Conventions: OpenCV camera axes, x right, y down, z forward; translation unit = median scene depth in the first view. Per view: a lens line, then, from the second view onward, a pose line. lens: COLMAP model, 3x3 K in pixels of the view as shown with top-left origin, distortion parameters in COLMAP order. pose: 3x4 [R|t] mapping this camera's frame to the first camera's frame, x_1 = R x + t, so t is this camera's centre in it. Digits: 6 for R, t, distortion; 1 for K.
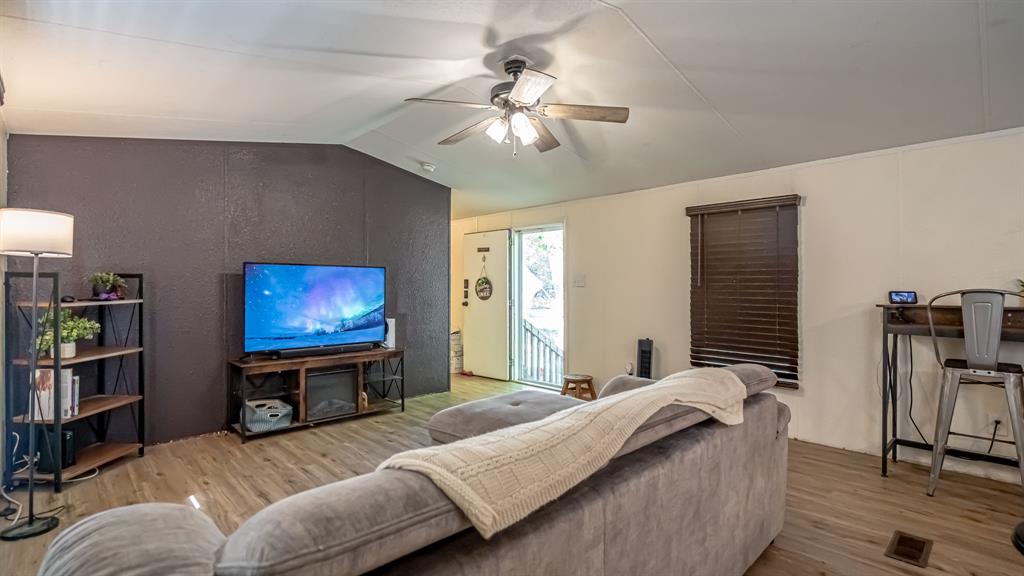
lens RADIAL K [[478.9, 0, 507.3], [0, 478.9, 290.1], [0, 0, 1]] dist [-0.008075, 0.004641]
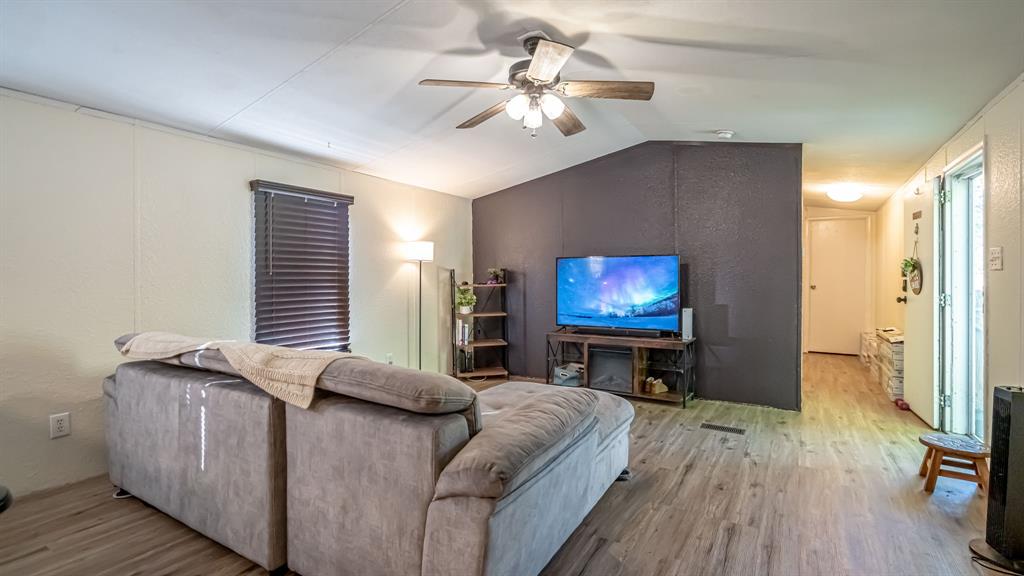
lens RADIAL K [[478.9, 0, 510.2], [0, 478.9, 280.8], [0, 0, 1]] dist [-0.008075, 0.004641]
pose [[0.258277, -0.000345, -0.966071, 0.643367], [-0.003963, 0.999991, -0.001416, 0.008737], [0.966063, 0.004195, 0.258273, 0.468770]]
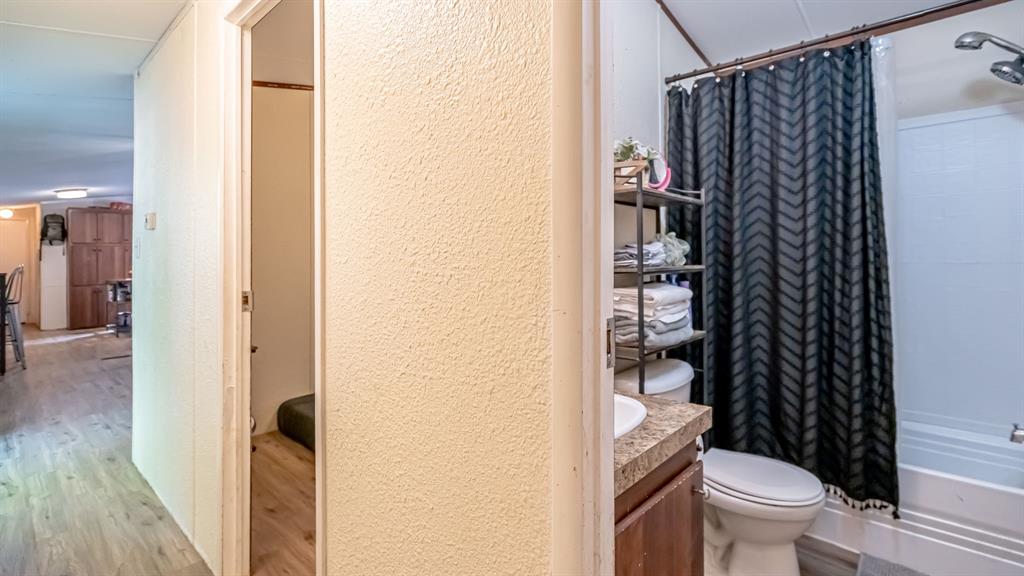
lens RADIAL K [[478.9, 0, 513.0], [0, 478.9, 262.5], [0, 0, 1]] dist [-0.008075, 0.004641]
pose [[-0.997704, -0.000969, -0.067717, -0.668893], [-0.001422, 0.999977, 0.006640, -0.019087], [0.067709, 0.006721, -0.997682, 2.045770]]
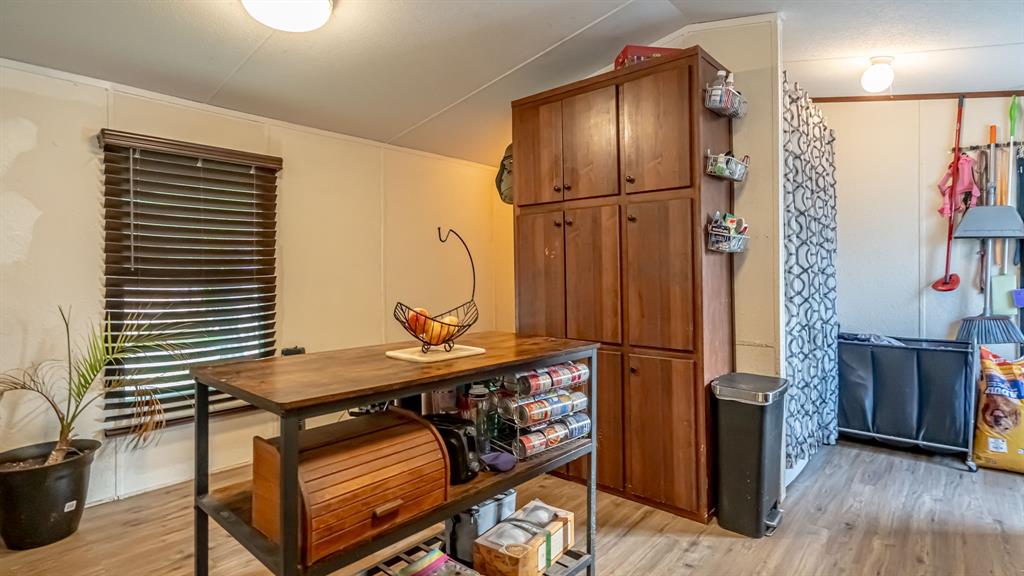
lens RADIAL K [[509.7, 0, 542.6], [0, 509.7, 275.0], [0, 0, 1]] dist [-0.001971, 0.000967]
pose [[-0.124125, -0.014147, 0.992166, 0.366691], [0.007441, 0.999857, 0.015188, 0.000867], [-0.992239, 0.009268, -0.124002, -0.093313]]
